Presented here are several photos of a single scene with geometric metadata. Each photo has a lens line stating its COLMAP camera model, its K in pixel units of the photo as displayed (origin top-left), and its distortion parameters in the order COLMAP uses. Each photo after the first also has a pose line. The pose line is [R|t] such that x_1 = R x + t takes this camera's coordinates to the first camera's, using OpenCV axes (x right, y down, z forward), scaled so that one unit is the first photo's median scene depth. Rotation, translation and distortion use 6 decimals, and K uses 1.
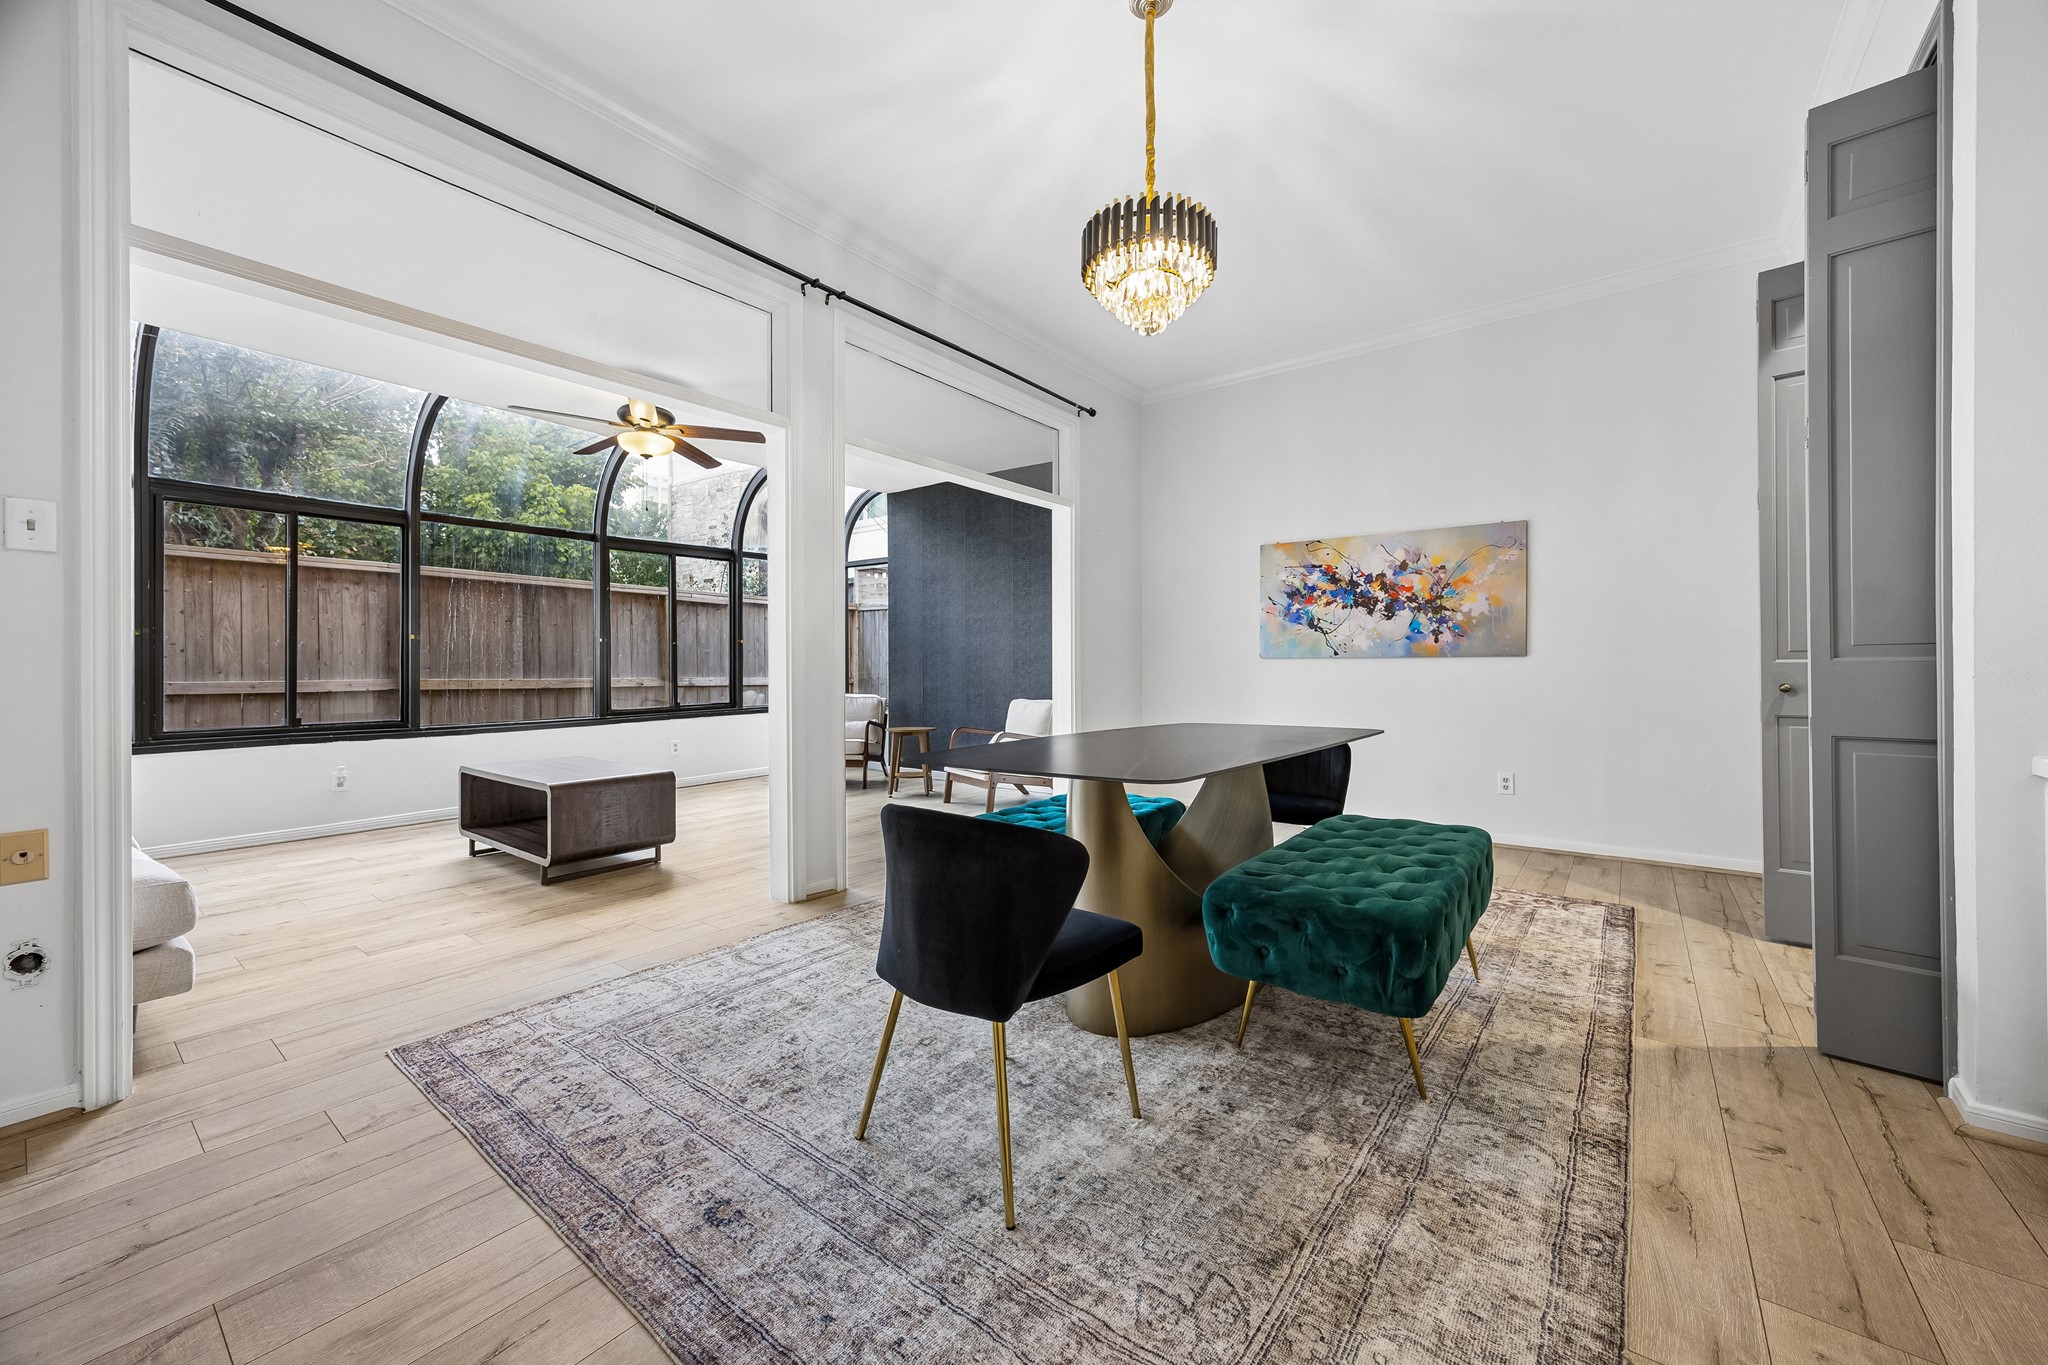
lens RADIAL K [[813.4, 0, 1025.5], [0, 813.4, 671.1], [0, 0, 1]] dist [0.015798, -0.000396]
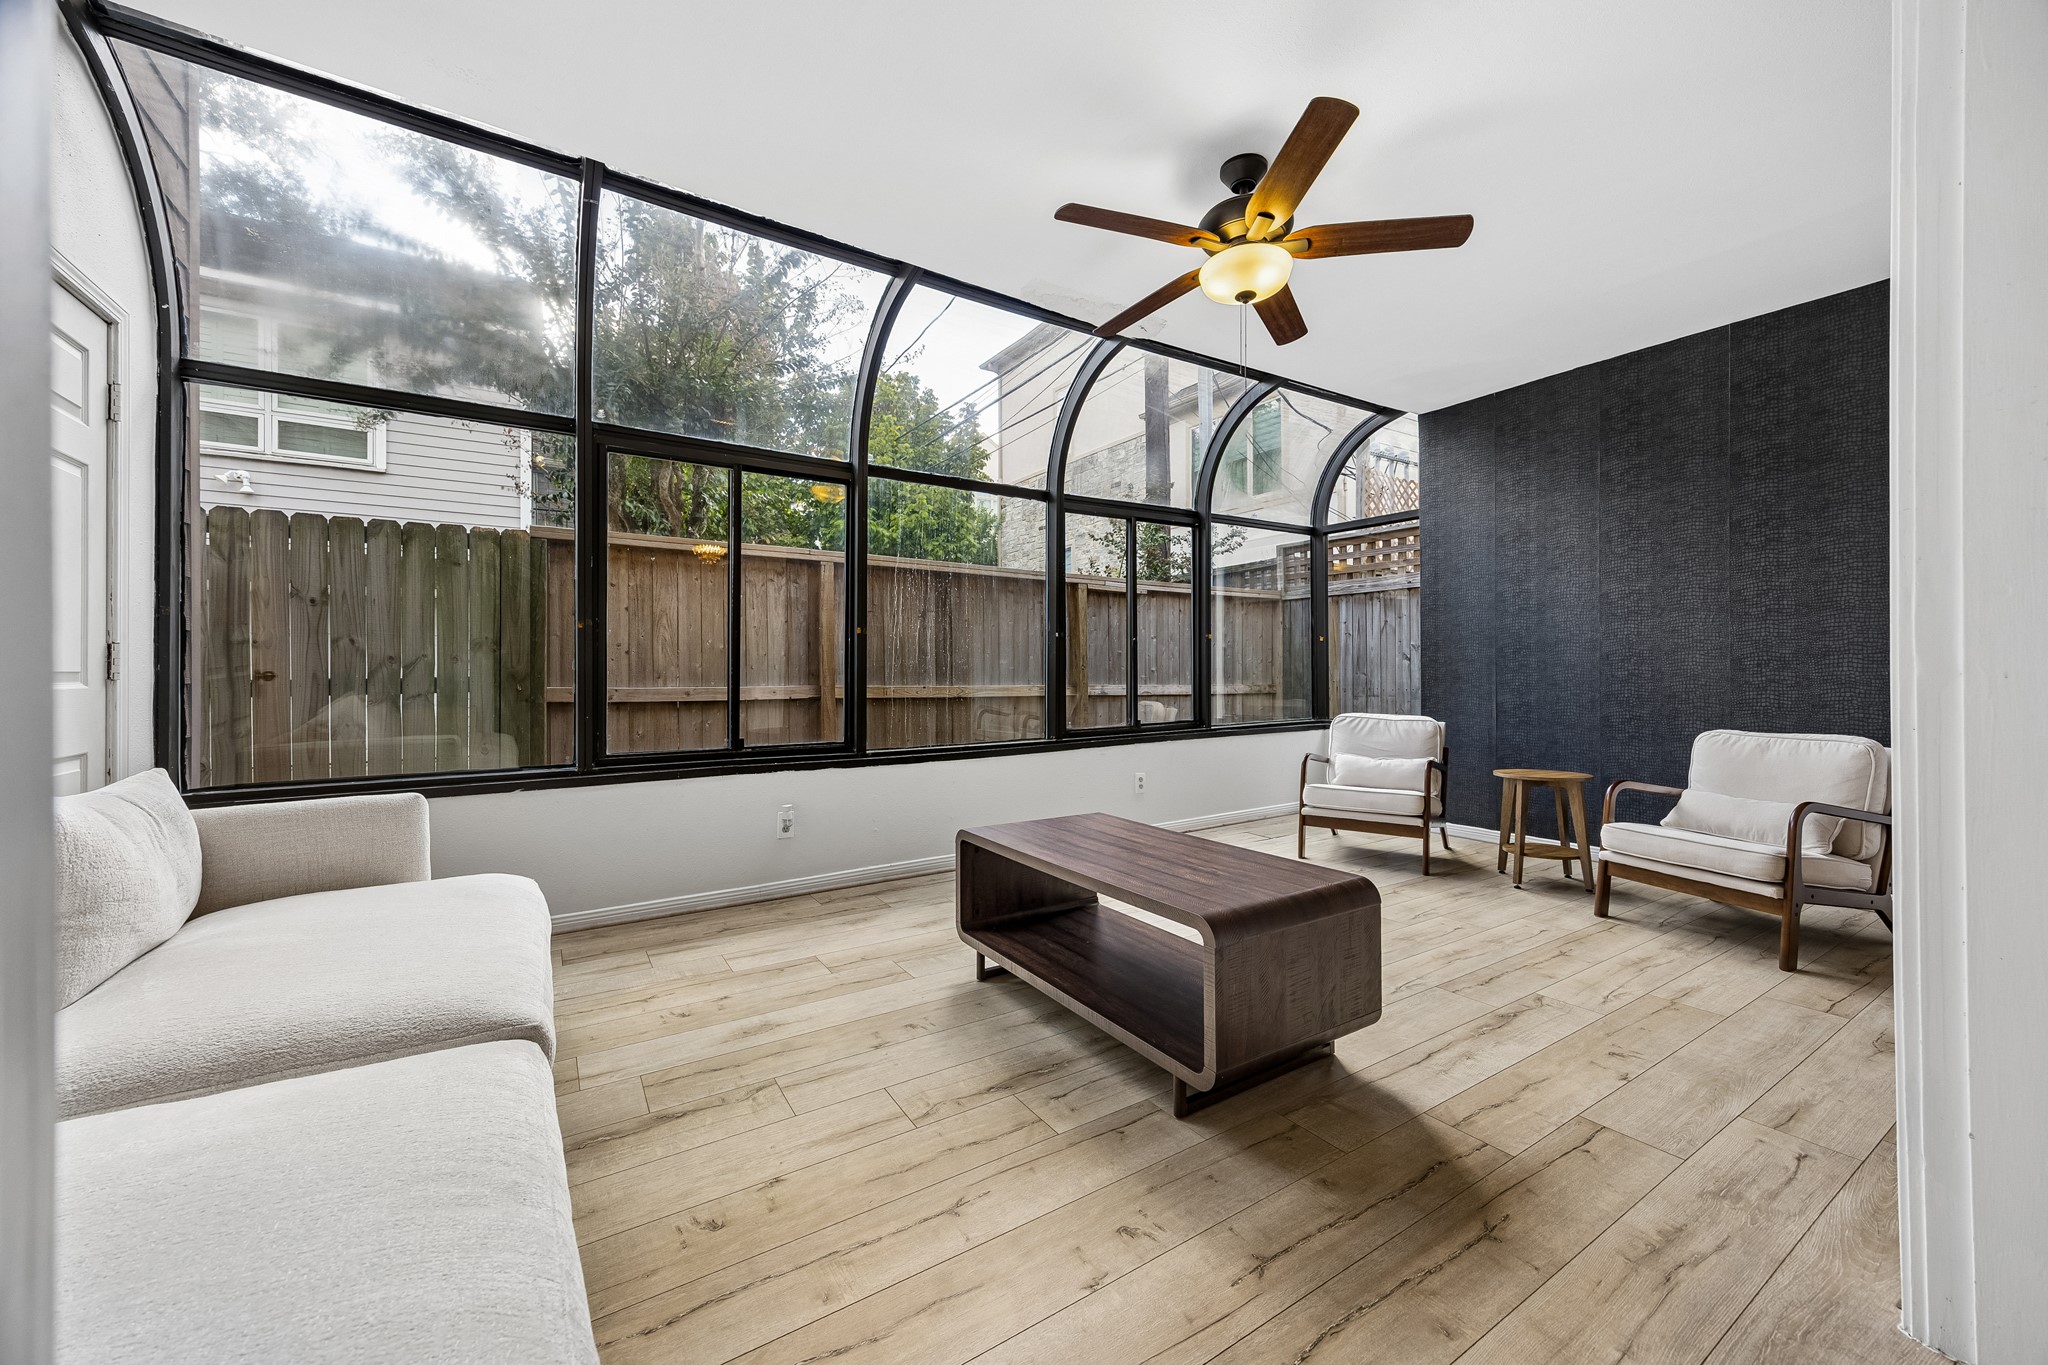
lens RADIAL K [[813.4, 0, 1013.6], [0, 813.4, 675.5], [0, 0, 1]] dist [0.015798, -0.000396]
pose [[0.937430, 0.002050, -0.348168, -0.327525], [-0.002537, 0.999996, -0.000941, -0.000697], [0.348164, 0.001766, 0.937432, 0.324954]]
